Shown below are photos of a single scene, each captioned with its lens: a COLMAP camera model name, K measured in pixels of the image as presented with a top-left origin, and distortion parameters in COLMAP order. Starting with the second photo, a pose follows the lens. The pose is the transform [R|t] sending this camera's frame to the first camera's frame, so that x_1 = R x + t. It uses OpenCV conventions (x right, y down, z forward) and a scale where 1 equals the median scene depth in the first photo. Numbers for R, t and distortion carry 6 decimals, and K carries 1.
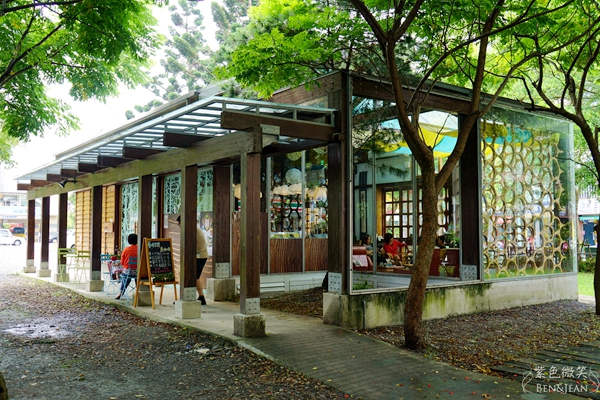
lens RADIAL K [[576.0, 0, 300.0], [0, 576.0, 200.0], [0, 0, 1]] dist [0.001028, 0.003071]
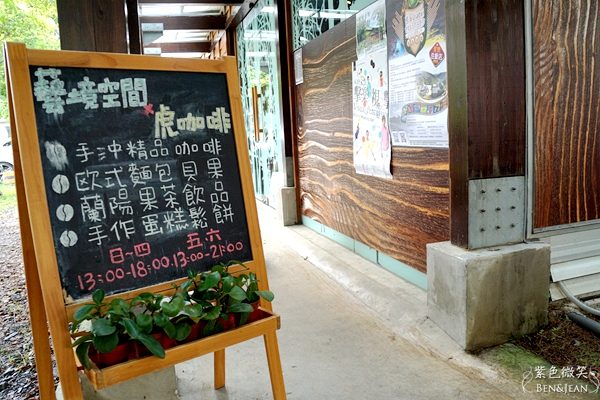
lens RADIAL K [[458.8, 0, 300.3], [0, 458.8, 210.3], [0, 0, 1]] dist [-0.068468, 0.001513]
pose [[0.943007, -0.001050, -0.332772, -0.149923], [0.077766, 0.973002, 0.217302, 0.077421], [0.323559, -0.230796, 0.917629, 0.815145]]
